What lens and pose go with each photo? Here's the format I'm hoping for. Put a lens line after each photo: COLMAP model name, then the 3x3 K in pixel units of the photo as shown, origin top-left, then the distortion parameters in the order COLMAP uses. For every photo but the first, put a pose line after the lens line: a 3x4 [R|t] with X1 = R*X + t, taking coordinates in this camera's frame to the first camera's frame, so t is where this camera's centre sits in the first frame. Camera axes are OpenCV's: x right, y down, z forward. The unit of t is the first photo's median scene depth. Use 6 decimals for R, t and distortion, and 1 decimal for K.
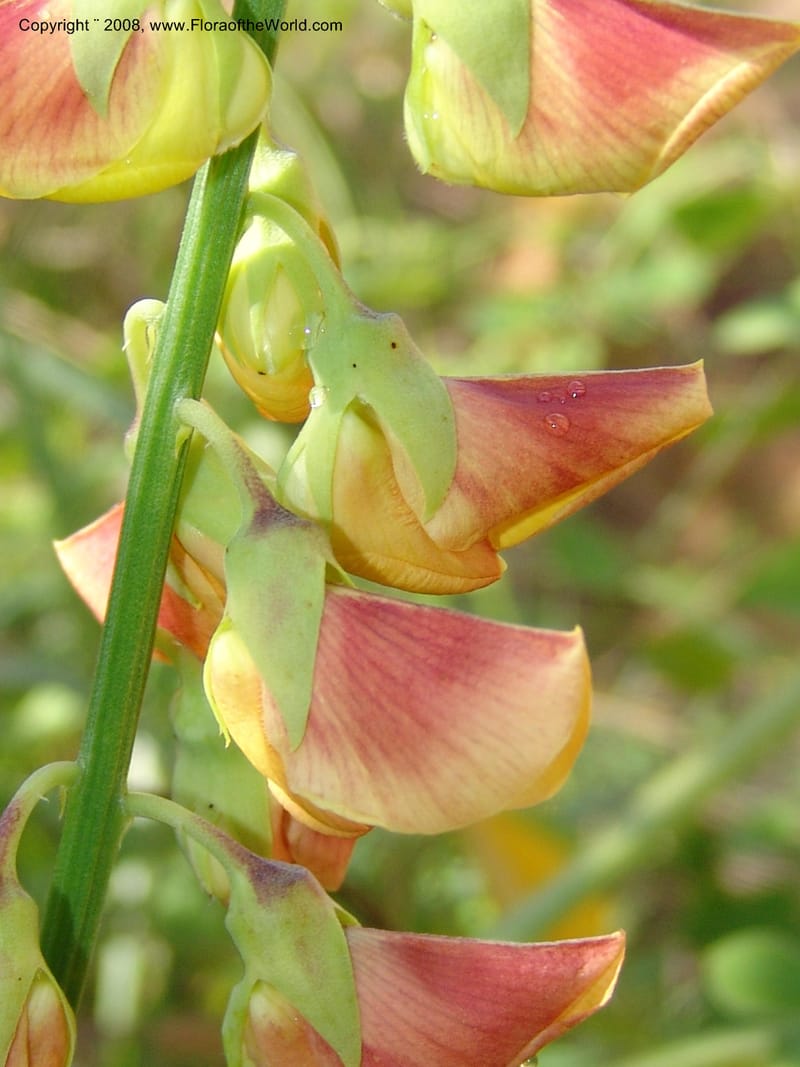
lens RADIAL K [[2912.8, 0, 400.0], [0, 2912.8, 533.5], [0, 0, 1]] dist [-0.130752, -0.221825]
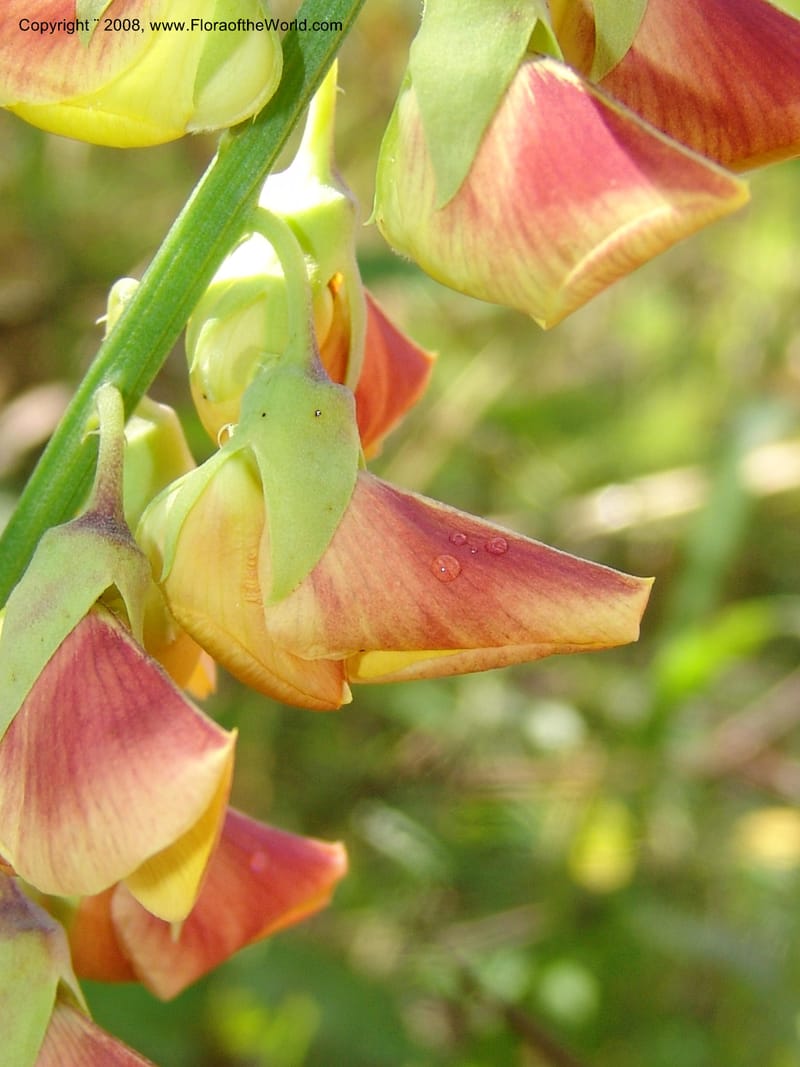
lens RADIAL K [[2912.8, 0, 400.0], [0, 2912.8, 533.5], [0, 0, 1]] dist [-0.130752, -0.221825]
pose [[0.850893, 0.381758, -0.360891, 0.378988], [-0.420832, 0.906528, -0.033276, -0.012456], [0.314454, 0.180188, 0.932014, 0.185283]]
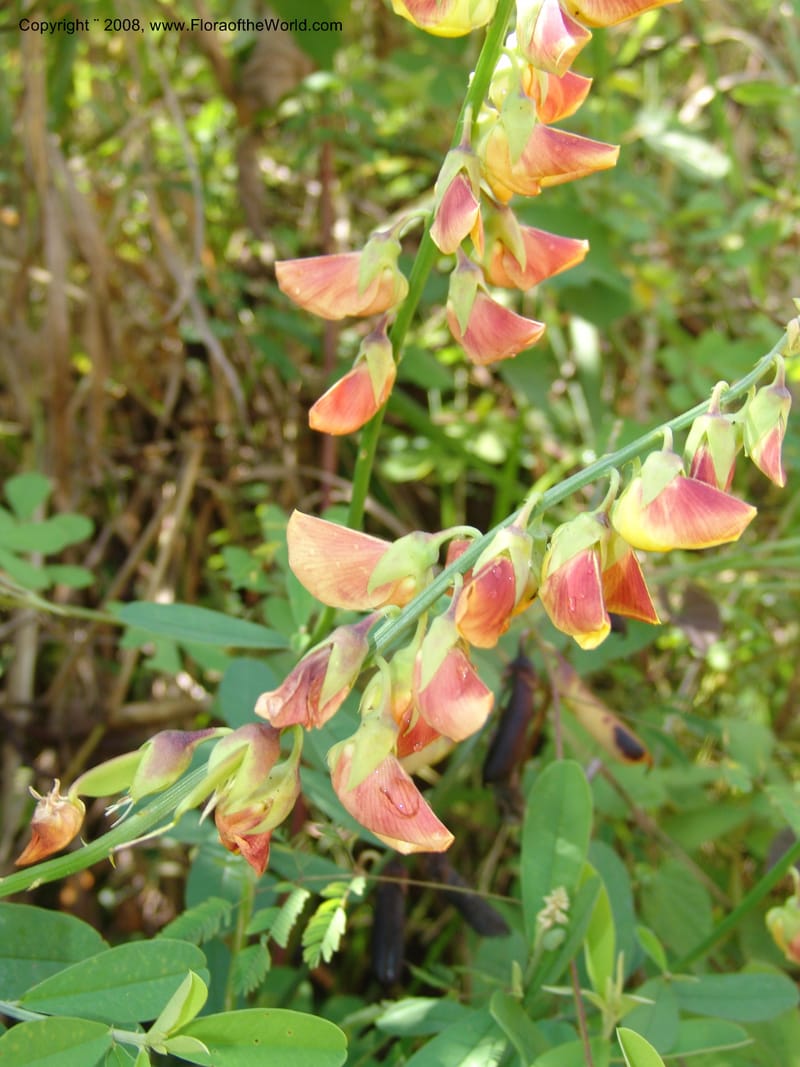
lens RADIAL K [[1386.9, 0, 369.9], [0, 1386.9, 532.0], [0, 0, 1]] dist [-0.089726, -0.031504]
pose [[0.683390, 0.449946, -0.574914, 0.974824], [-0.285798, 0.889529, 0.356451, -0.145567], [0.671787, -0.079286, 0.736489, -0.220212]]
